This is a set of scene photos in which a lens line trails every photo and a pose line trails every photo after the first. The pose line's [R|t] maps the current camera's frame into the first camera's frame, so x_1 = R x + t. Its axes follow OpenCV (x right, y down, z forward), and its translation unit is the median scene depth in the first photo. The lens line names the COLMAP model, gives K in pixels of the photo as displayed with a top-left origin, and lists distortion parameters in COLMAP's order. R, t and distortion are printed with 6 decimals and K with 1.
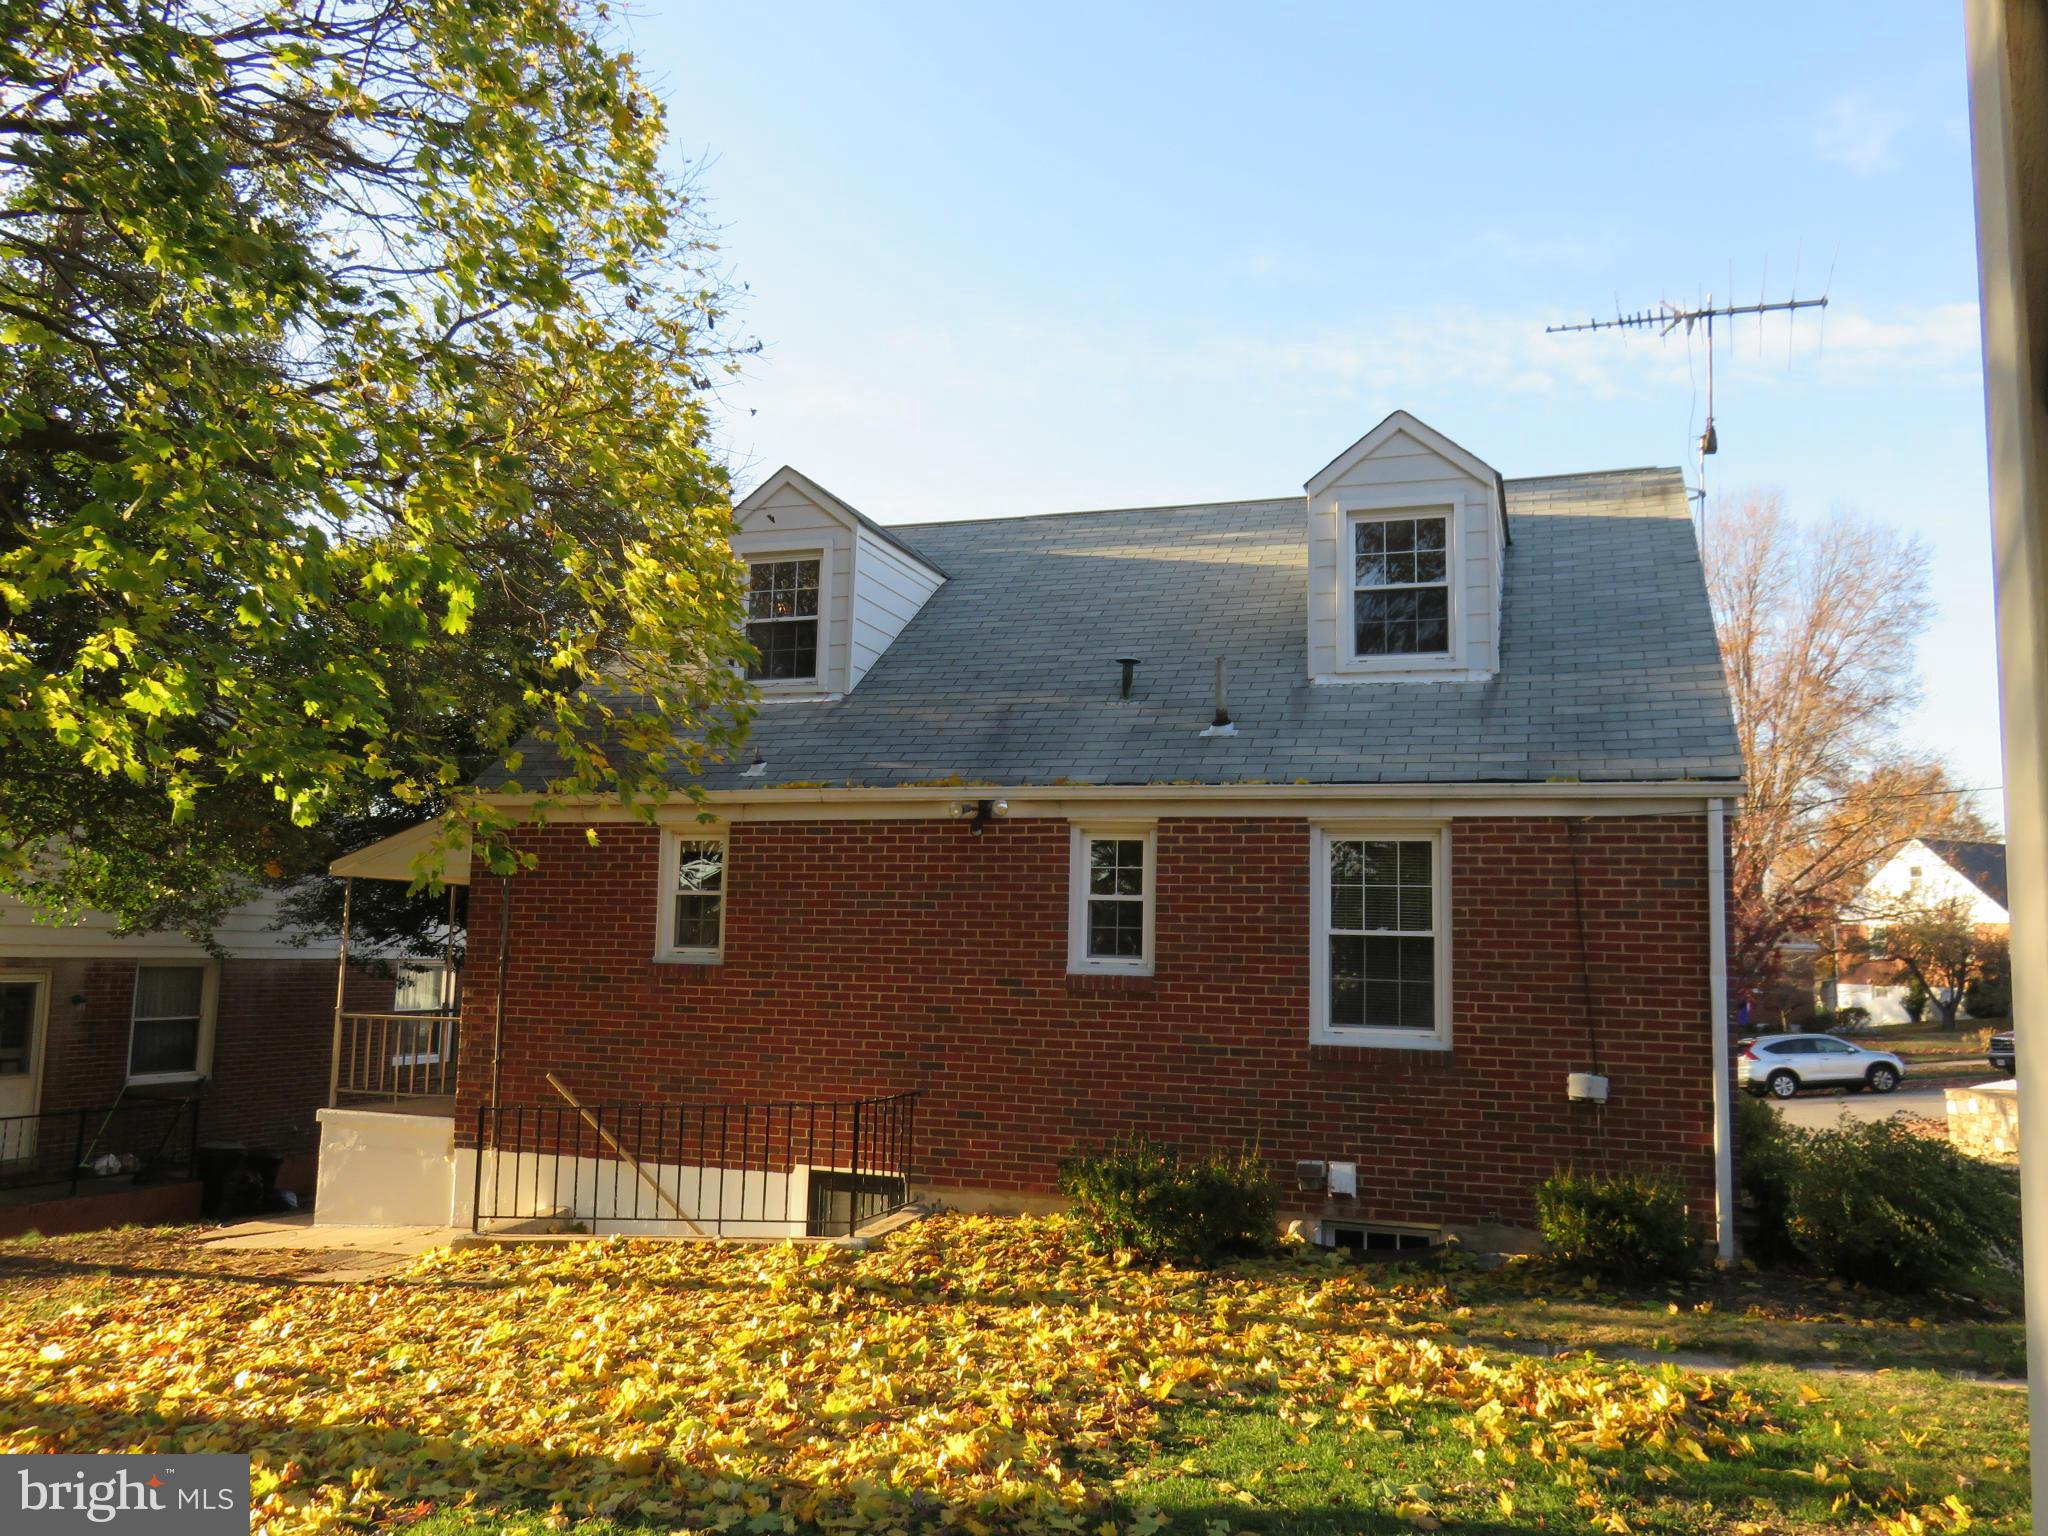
lens RADIAL K [[1551.0, 0, 1049.8], [0, 1551.0, 770.5], [0, 0, 1]] dist [0.006110, 0.001911]
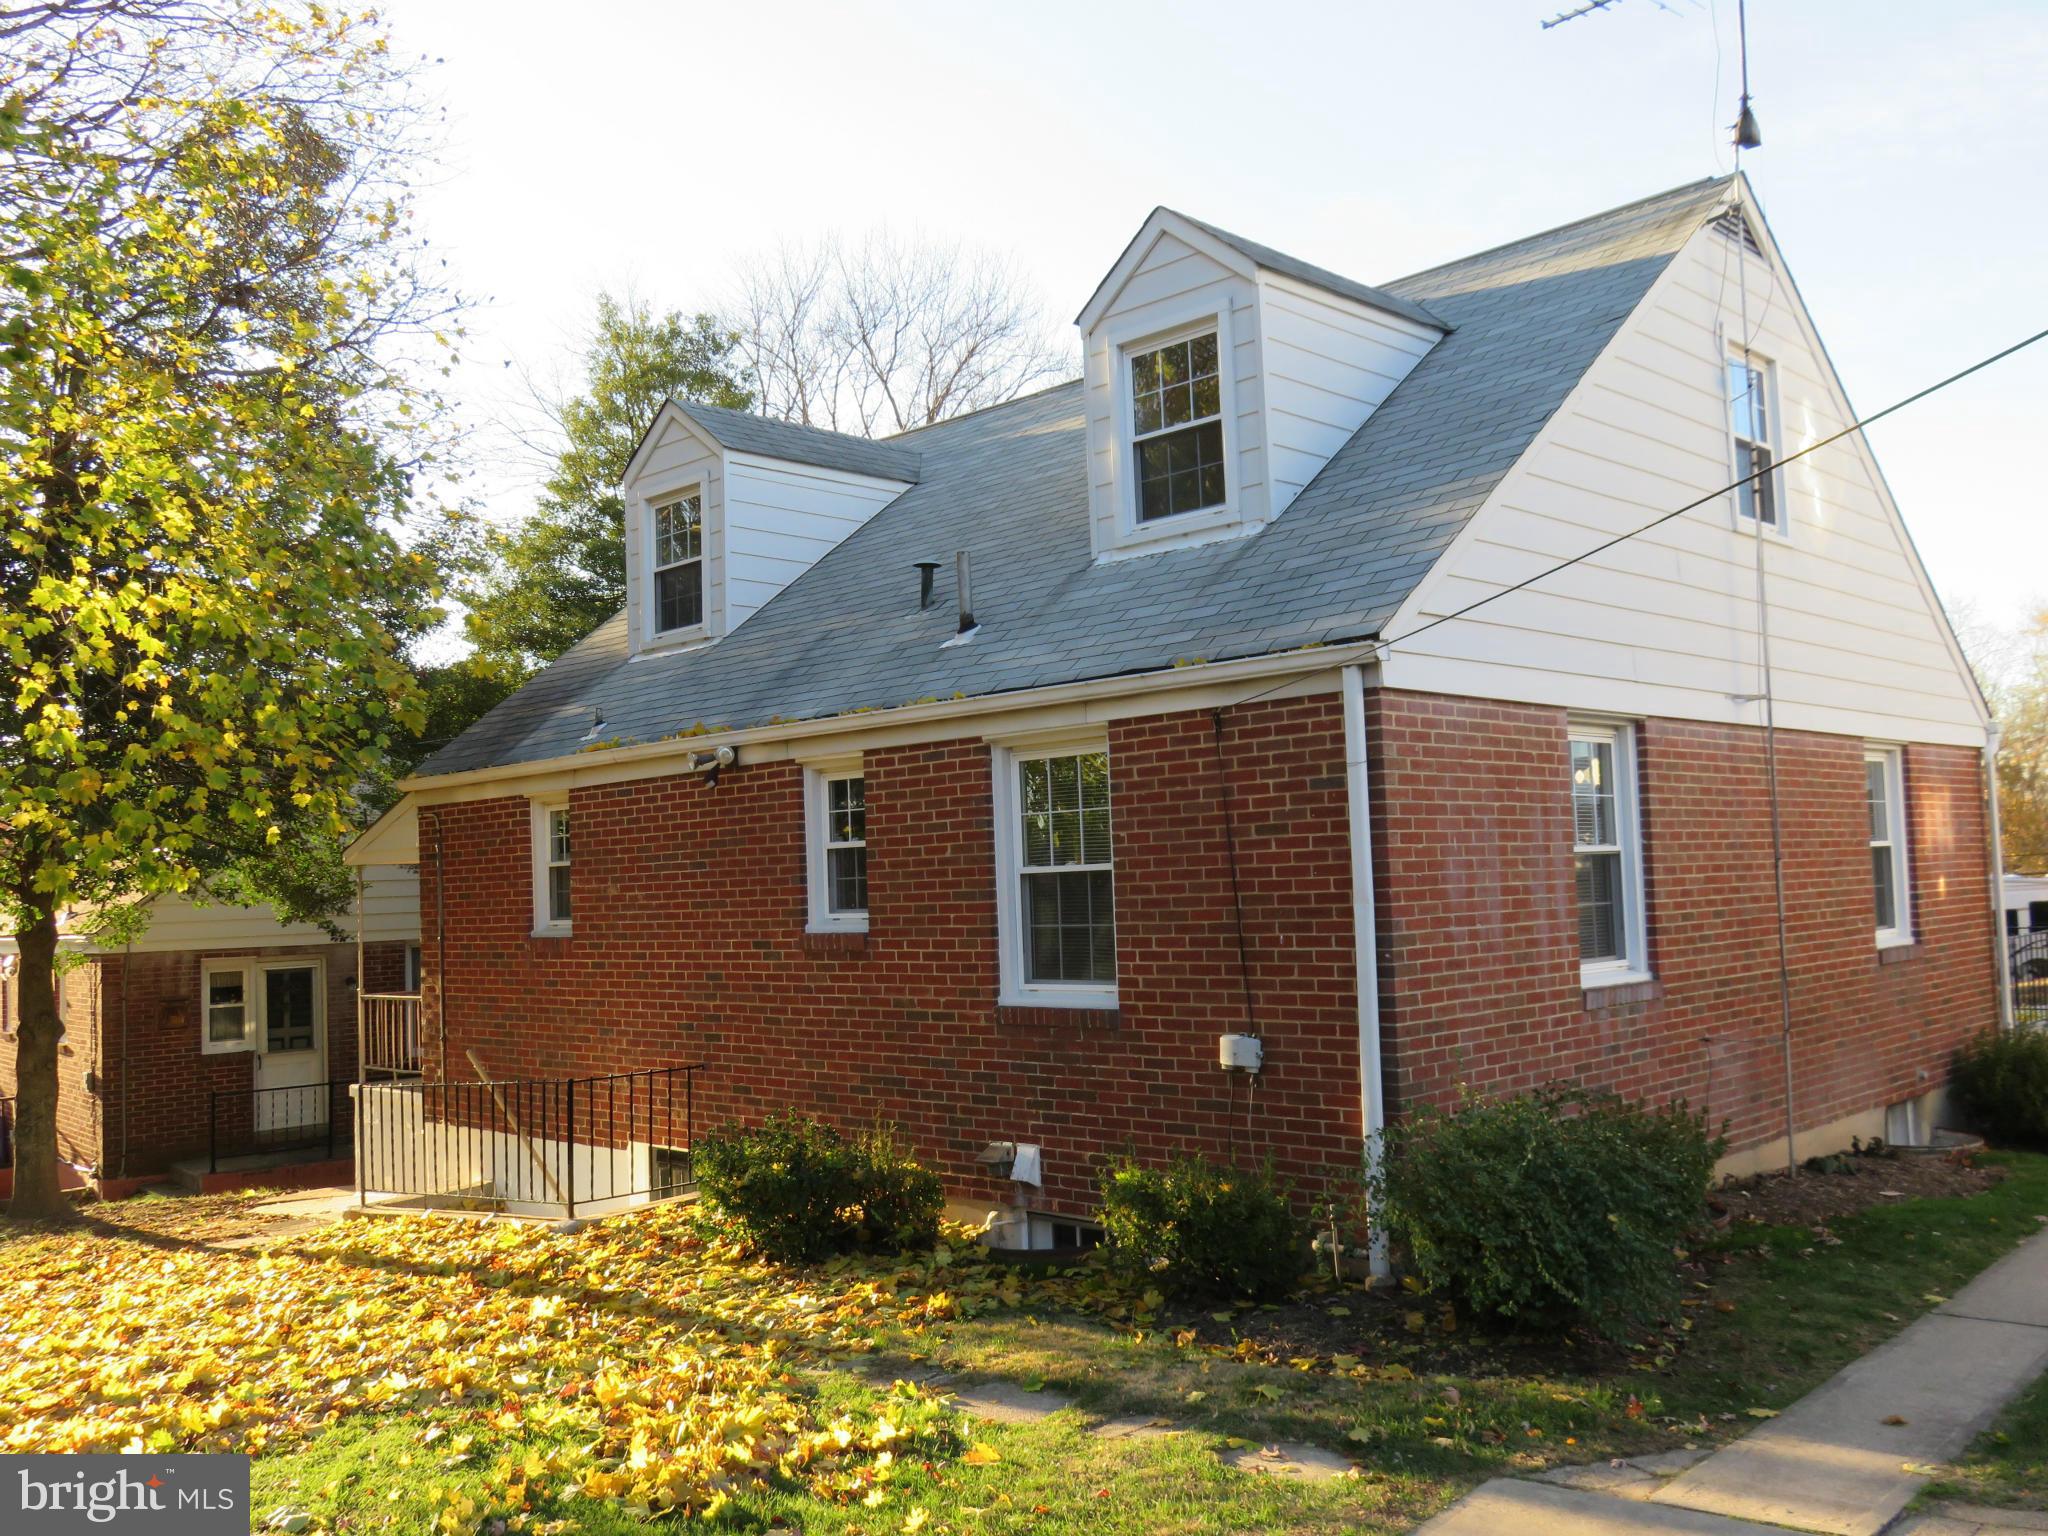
lens RADIAL K [[1748.4, 0, 1024.0], [0, 1748.4, 768.0], [0, 0, 1]] dist [0.003188, 0.010051]
pose [[0.898036, -0.088238, -0.430981, 0.543301], [0.111840, 0.993283, 0.029679, 0.020036], [0.425468, -0.074853, 0.901873, 0.145129]]
